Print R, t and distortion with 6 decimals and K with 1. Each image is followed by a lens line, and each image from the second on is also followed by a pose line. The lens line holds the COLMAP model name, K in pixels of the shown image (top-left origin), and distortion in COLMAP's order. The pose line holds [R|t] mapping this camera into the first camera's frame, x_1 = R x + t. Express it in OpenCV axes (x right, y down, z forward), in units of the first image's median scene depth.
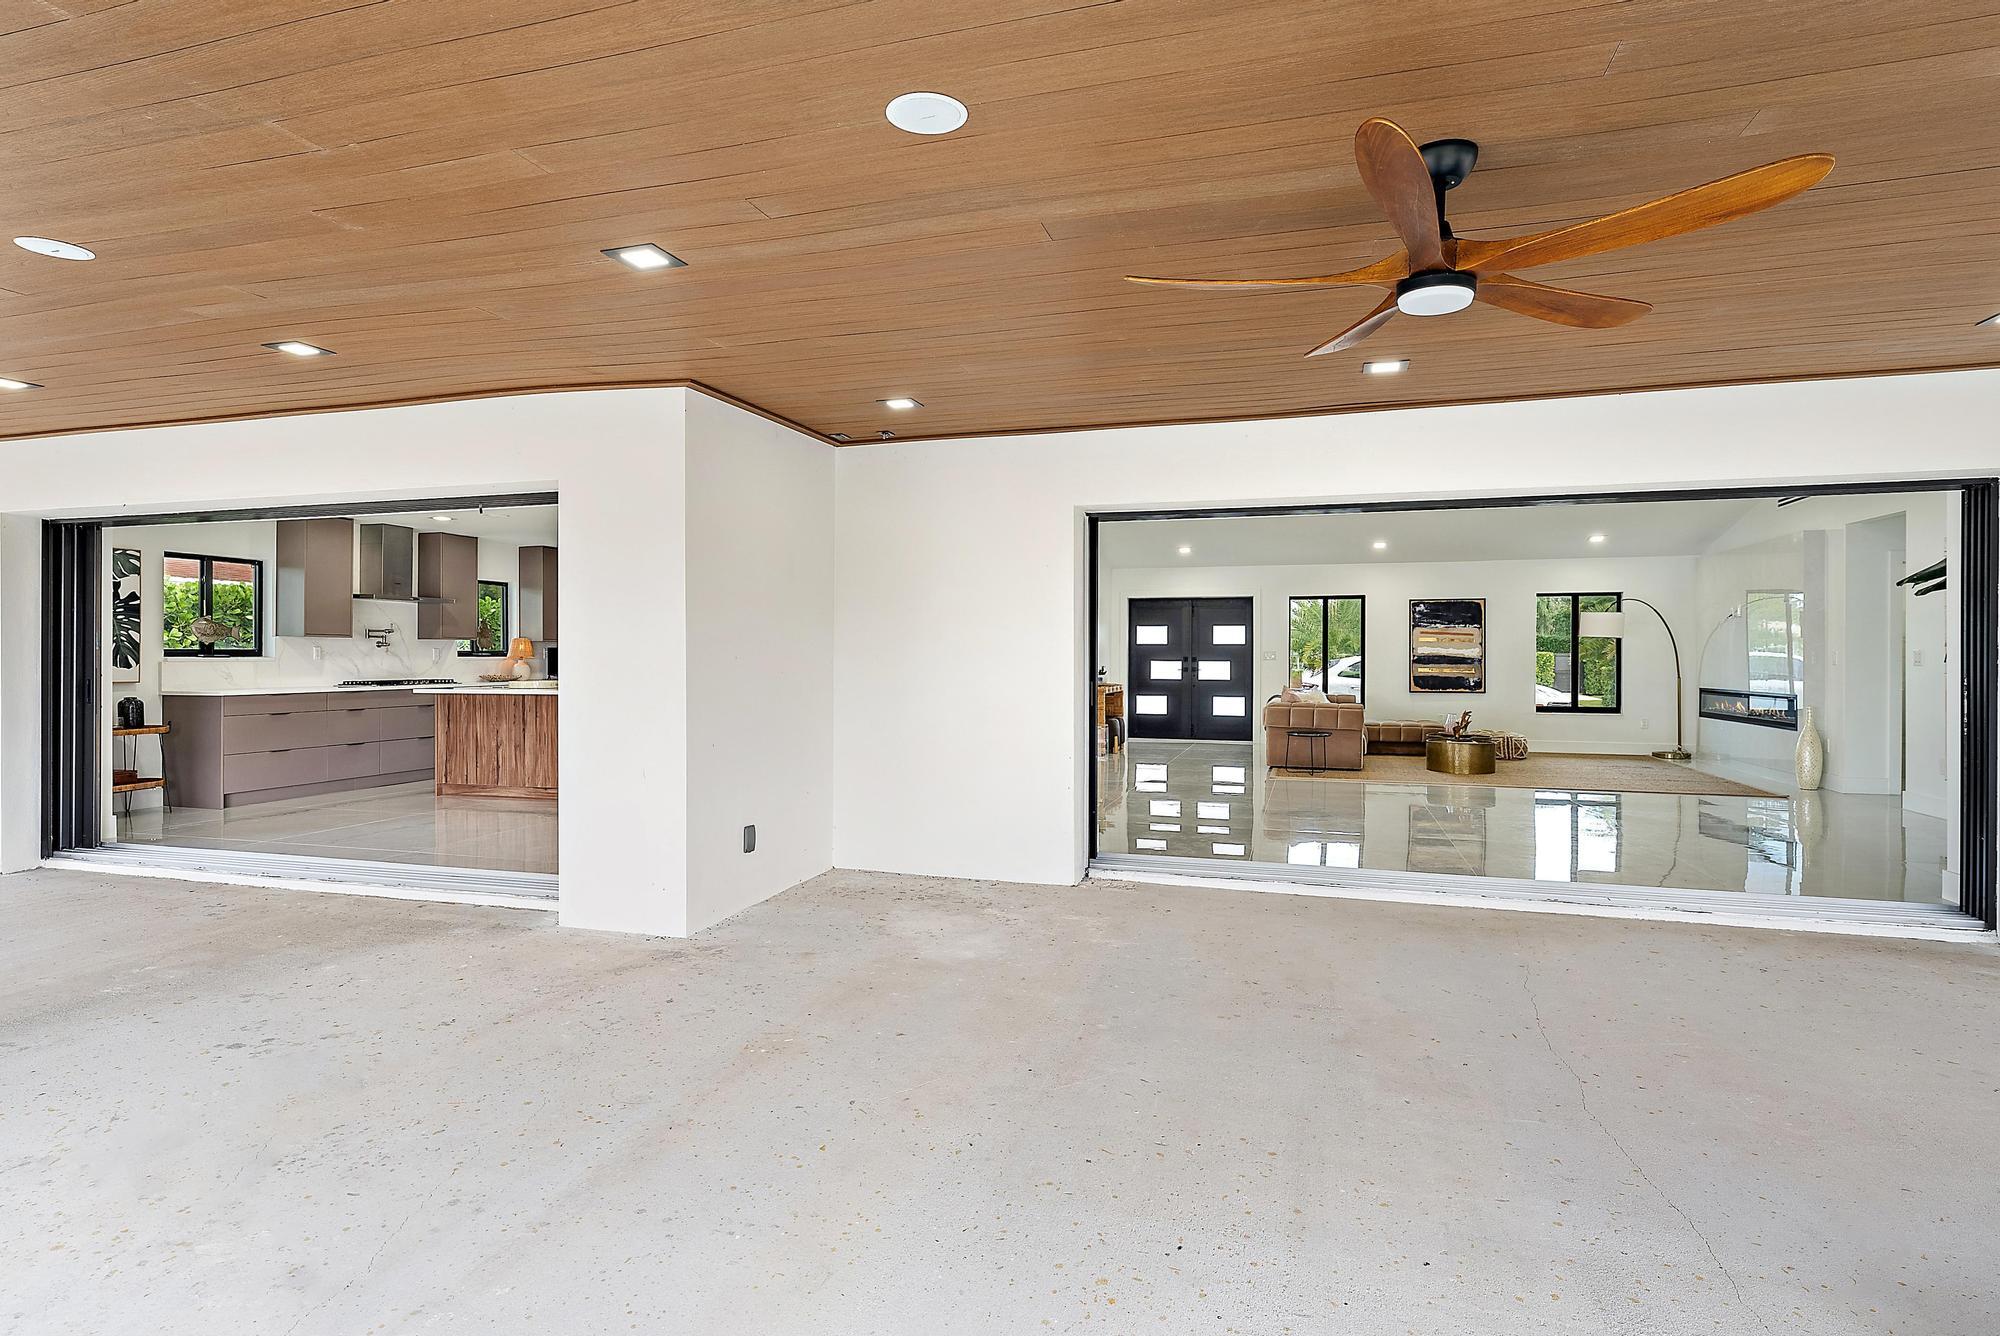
lens RADIAL K [[1021.6, 0, 996.7], [0, 1021.6, 657.0], [0, 0, 1]] dist [-0.001896, 0.000344]
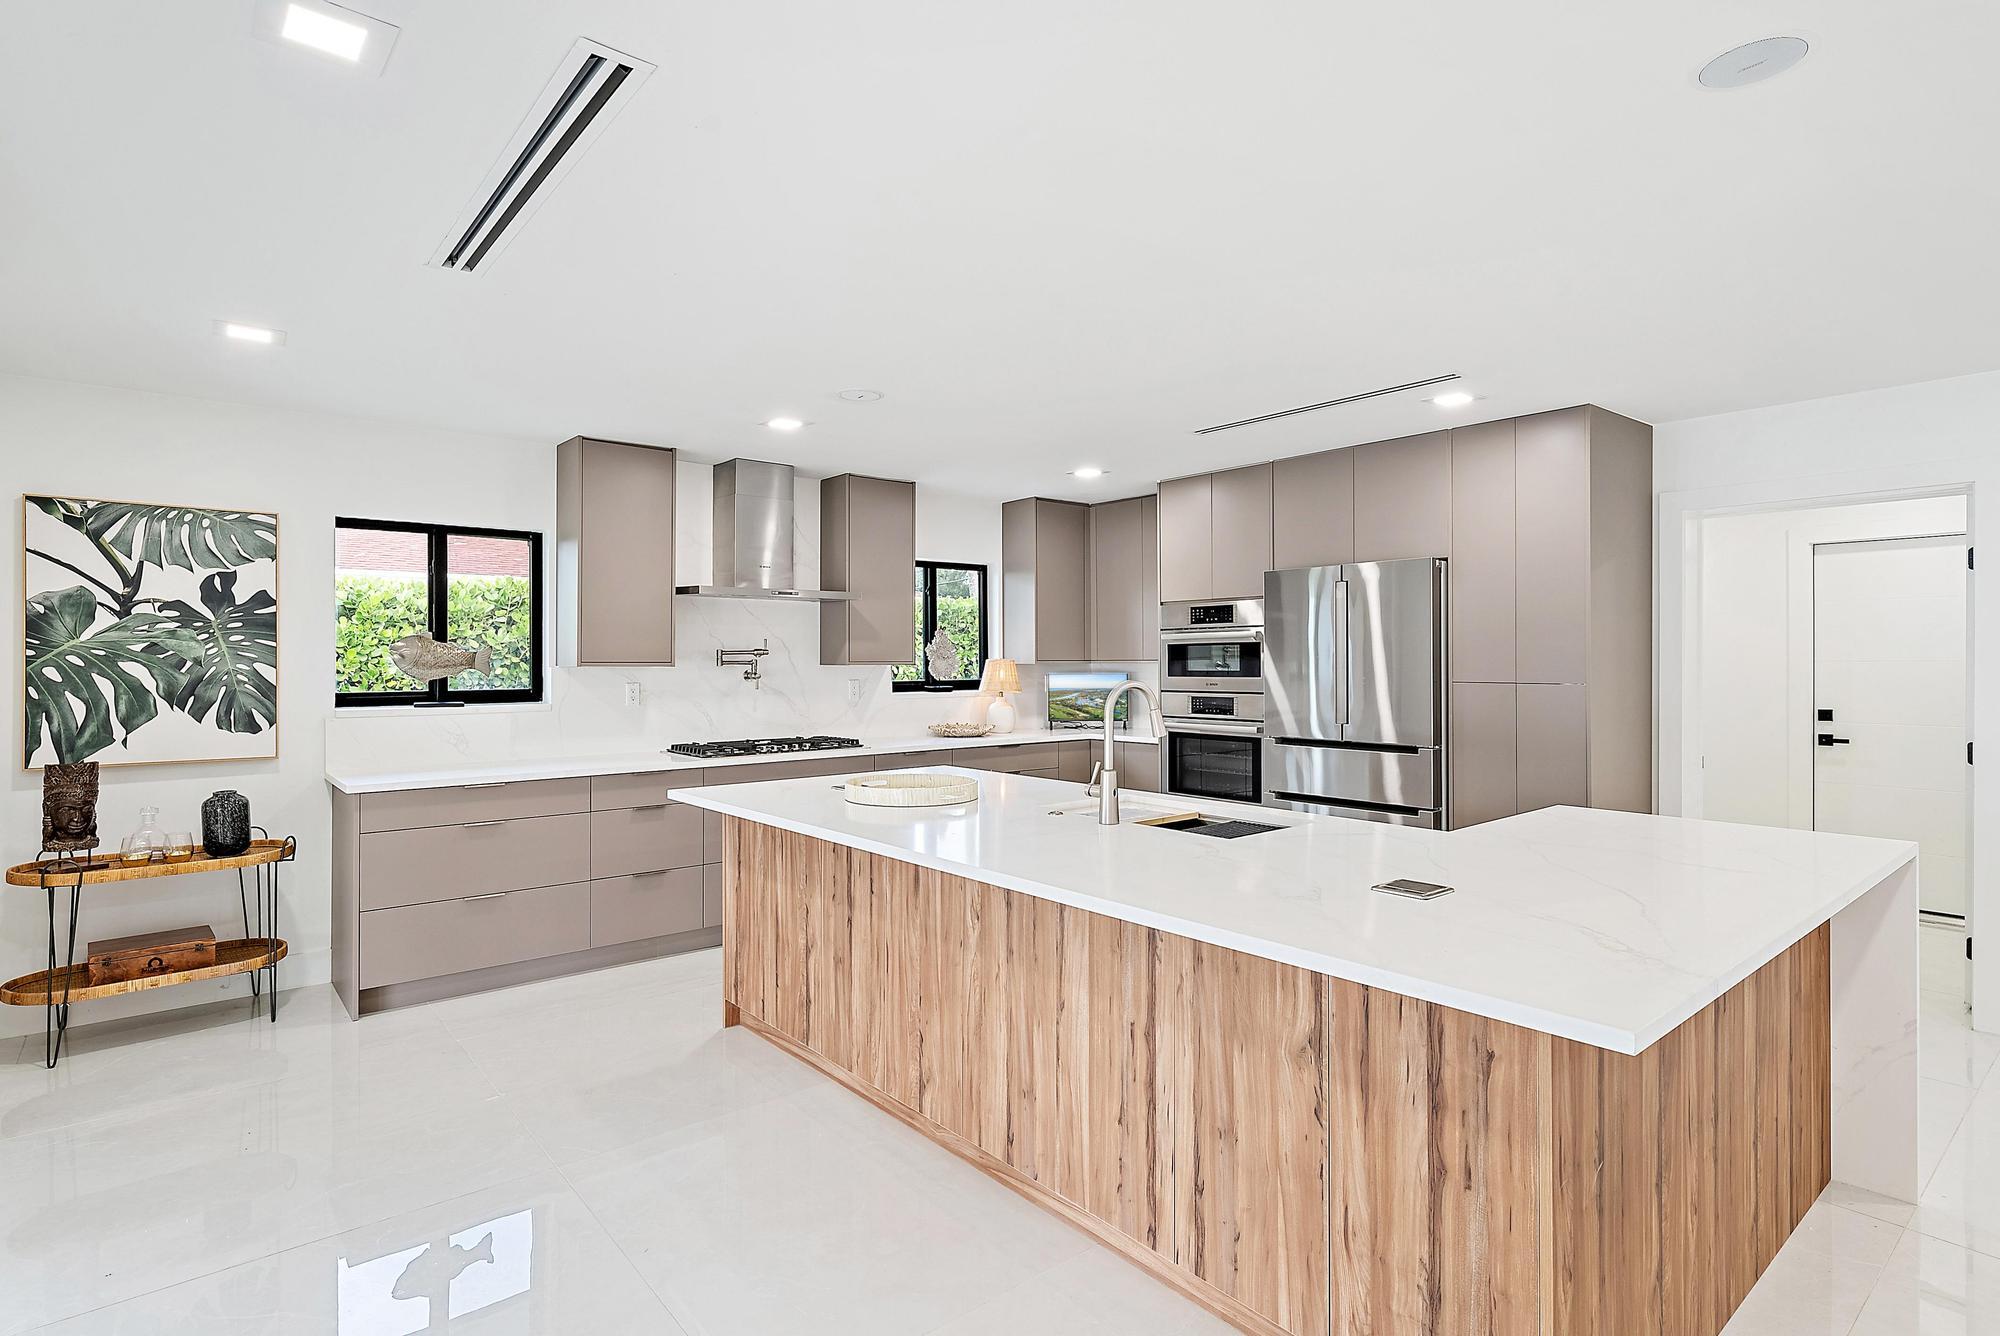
lens RADIAL K [[1021.6, 0, 991.3], [0, 1021.6, 659.6], [0, 0, 1]] dist [-0.001896, 0.000344]
pose [[0.837451, -0.005250, -0.546487, -0.266414], [0.005034, 0.999986, -0.001892, -0.028722], [0.546489, -0.001167, 0.837465, 0.885420]]
